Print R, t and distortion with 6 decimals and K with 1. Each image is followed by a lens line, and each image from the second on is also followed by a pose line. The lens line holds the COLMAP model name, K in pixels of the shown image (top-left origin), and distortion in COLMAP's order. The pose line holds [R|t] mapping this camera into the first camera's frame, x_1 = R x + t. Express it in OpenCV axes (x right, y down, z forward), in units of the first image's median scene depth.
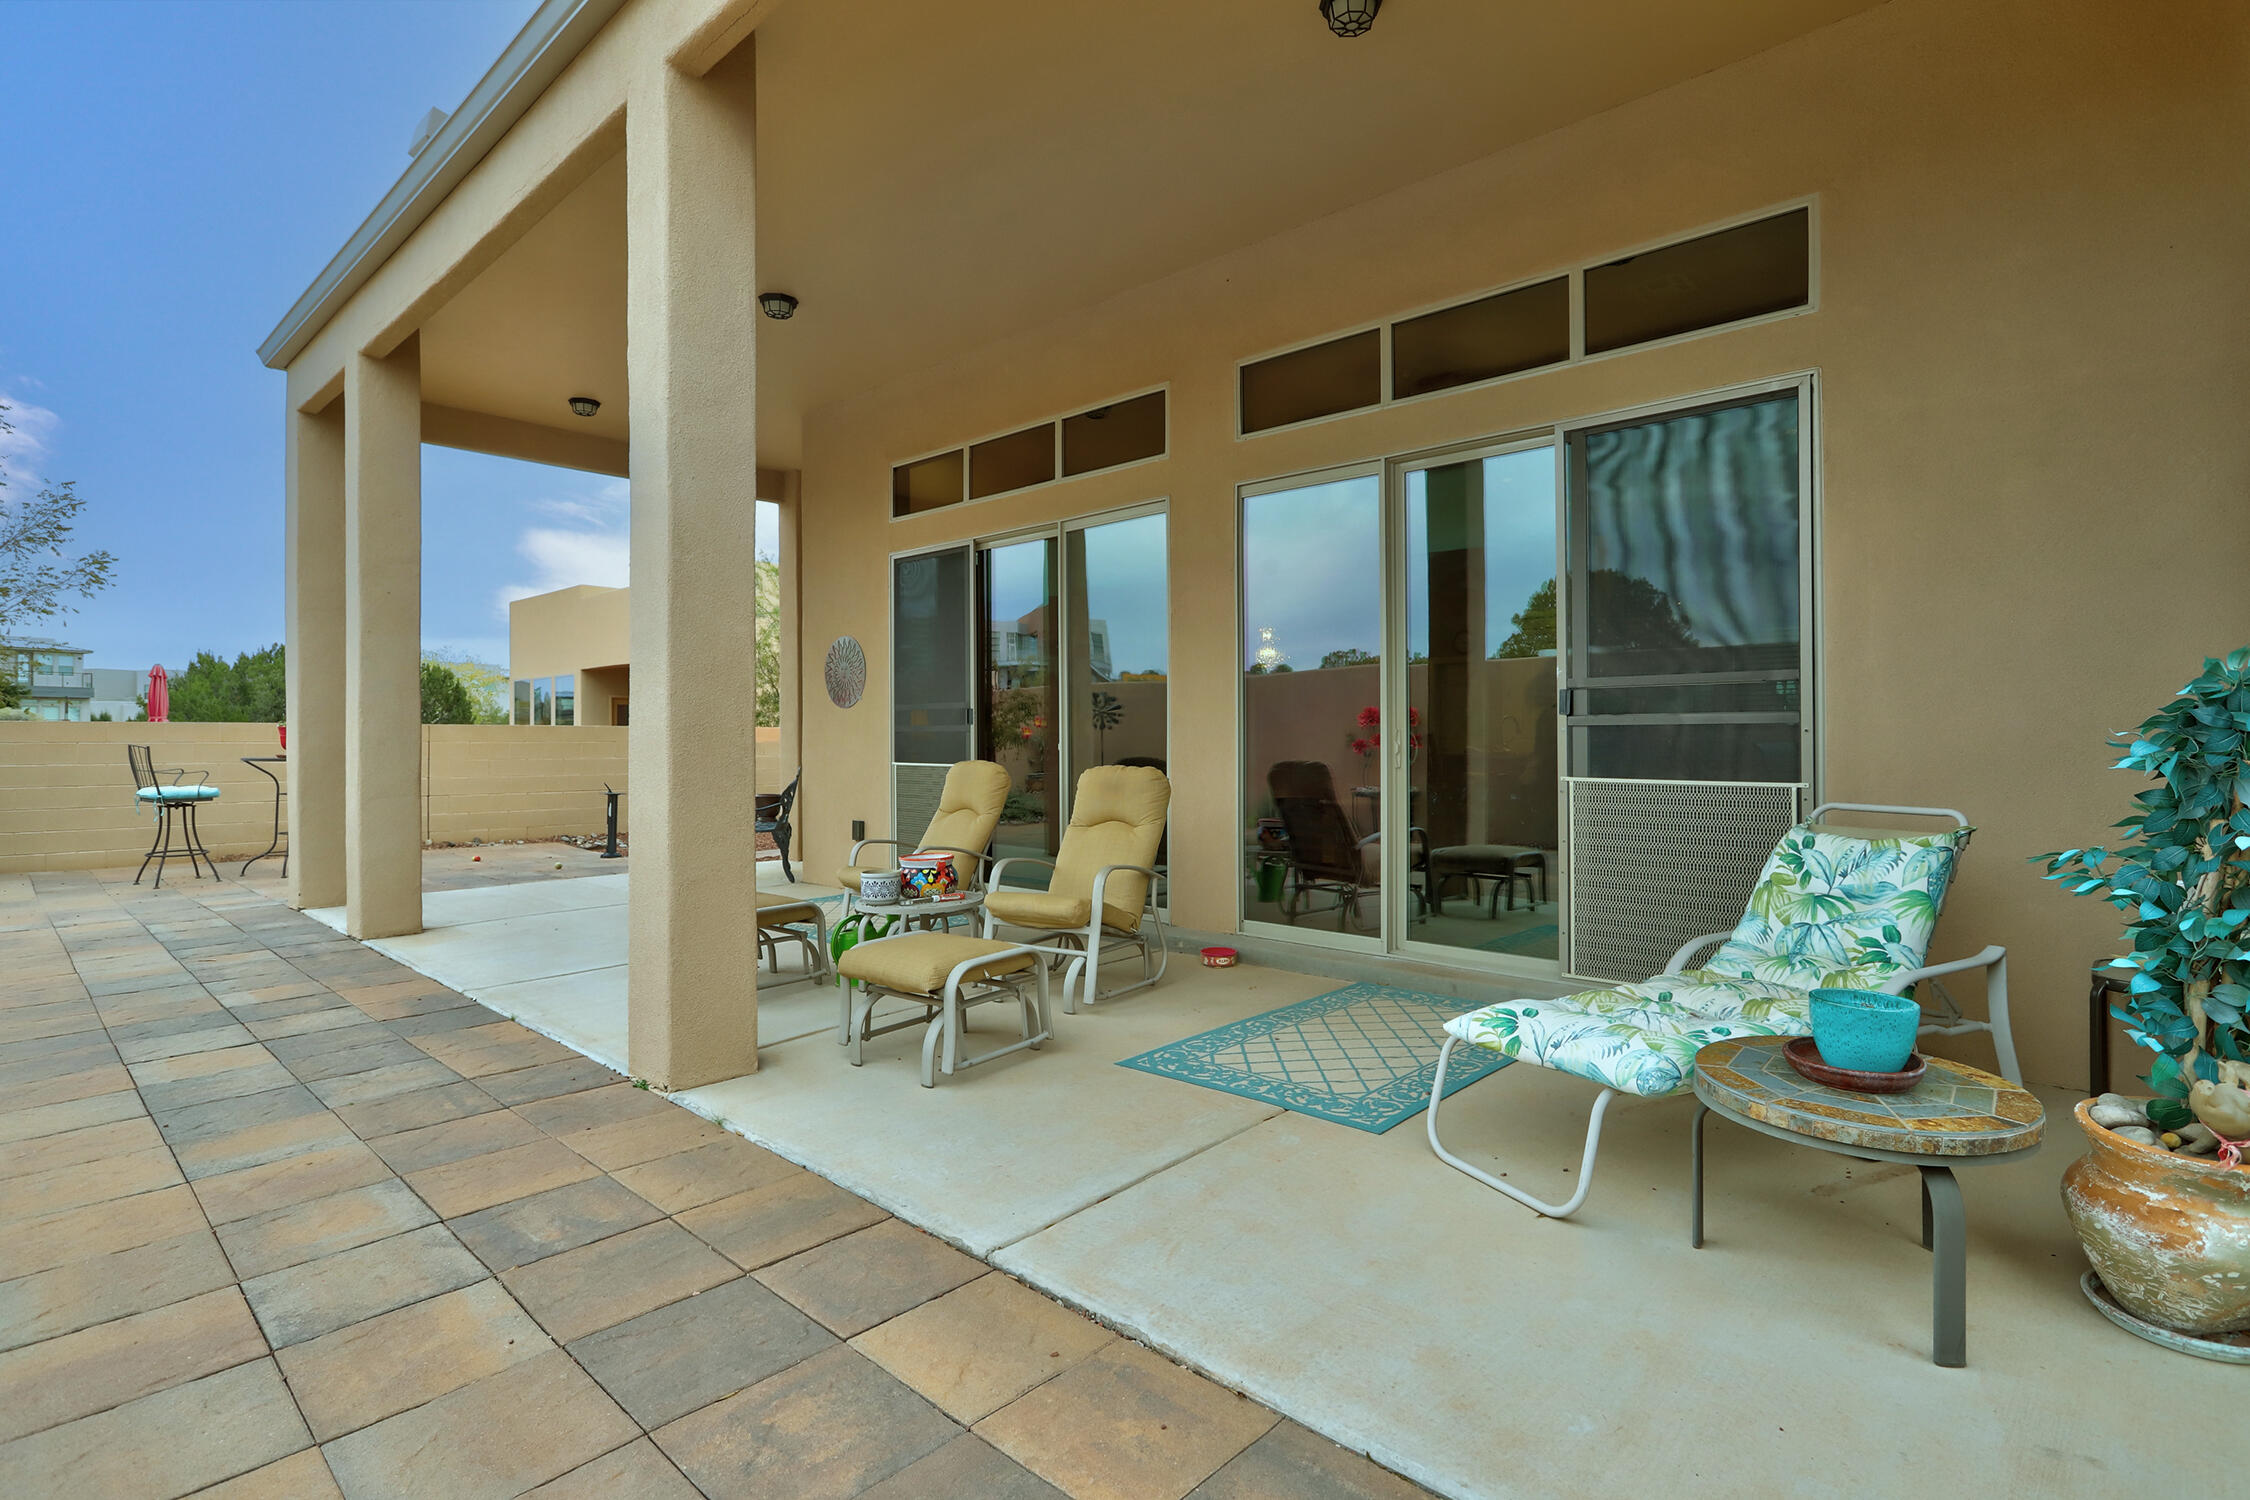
lens RADIAL K [[1082.6, 0, 1120.6], [0, 1082.6, 740.5], [0, 0, 1]] dist [-0.005416, 0.003171]
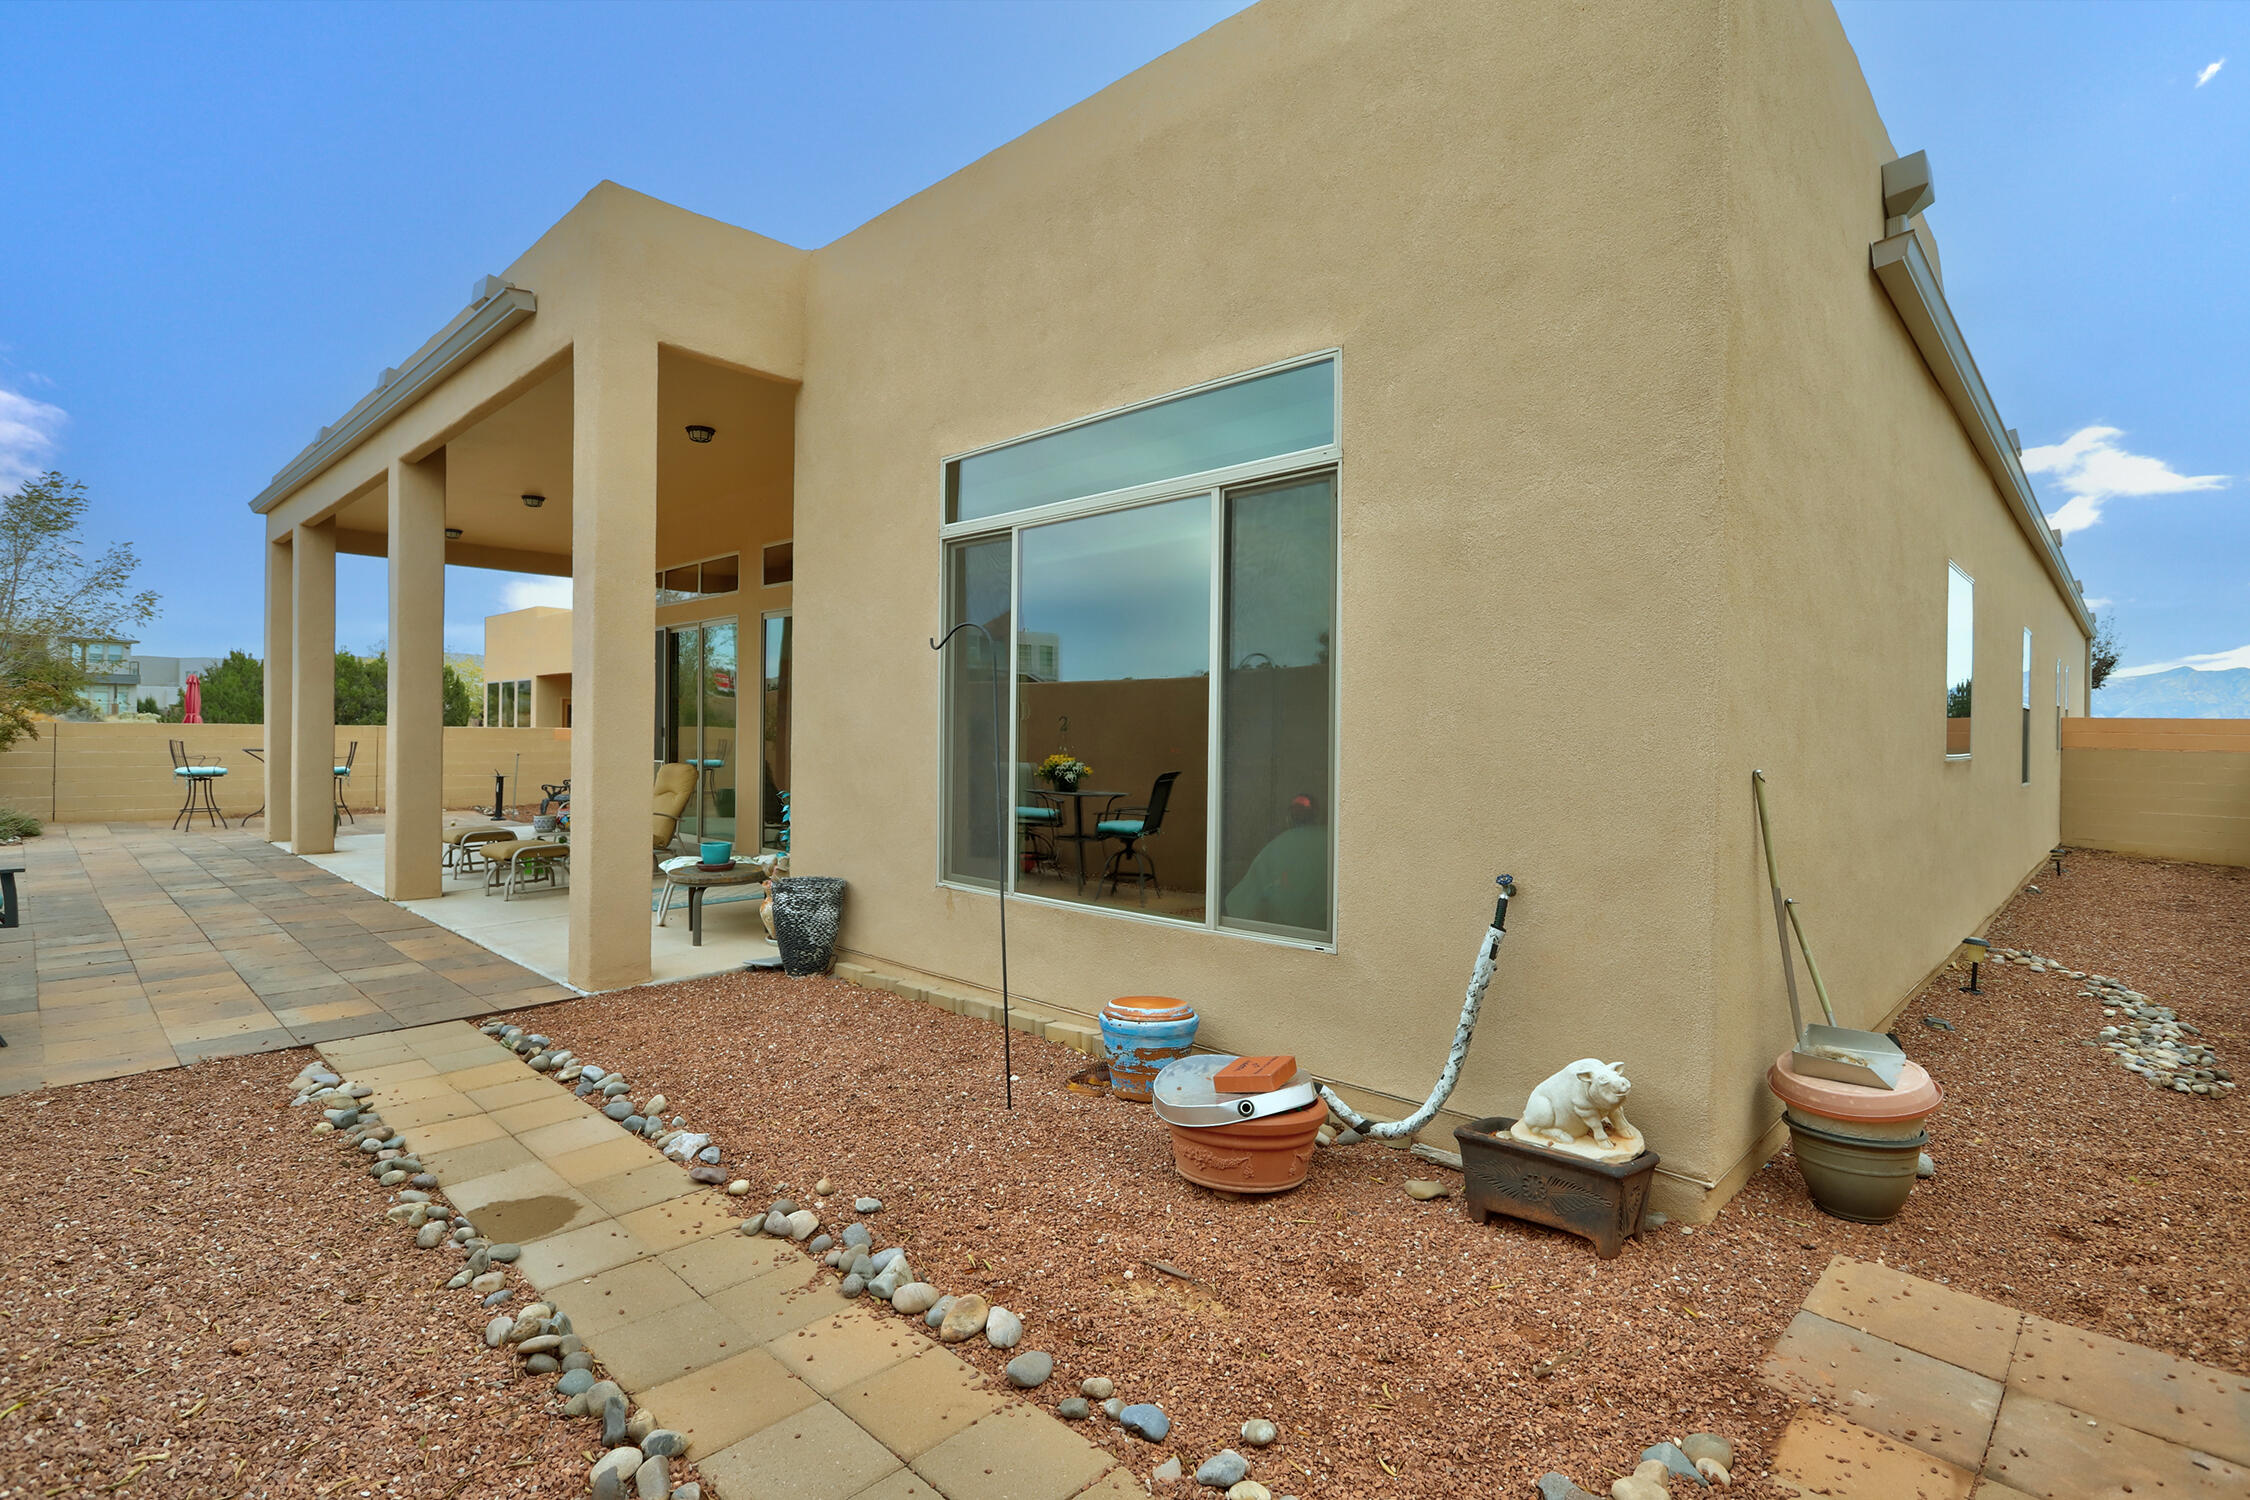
lens RADIAL K [[1082.6, 0, 1128.2], [0, 1082.6, 743.3], [0, 0, 1]] dist [-0.005416, 0.003171]
pose [[0.999724, 0.015366, -0.017744, 0.465599], [-0.015207, 0.999843, 0.009081, -0.024768], [0.017881, -0.008809, 0.999801, -0.504441]]
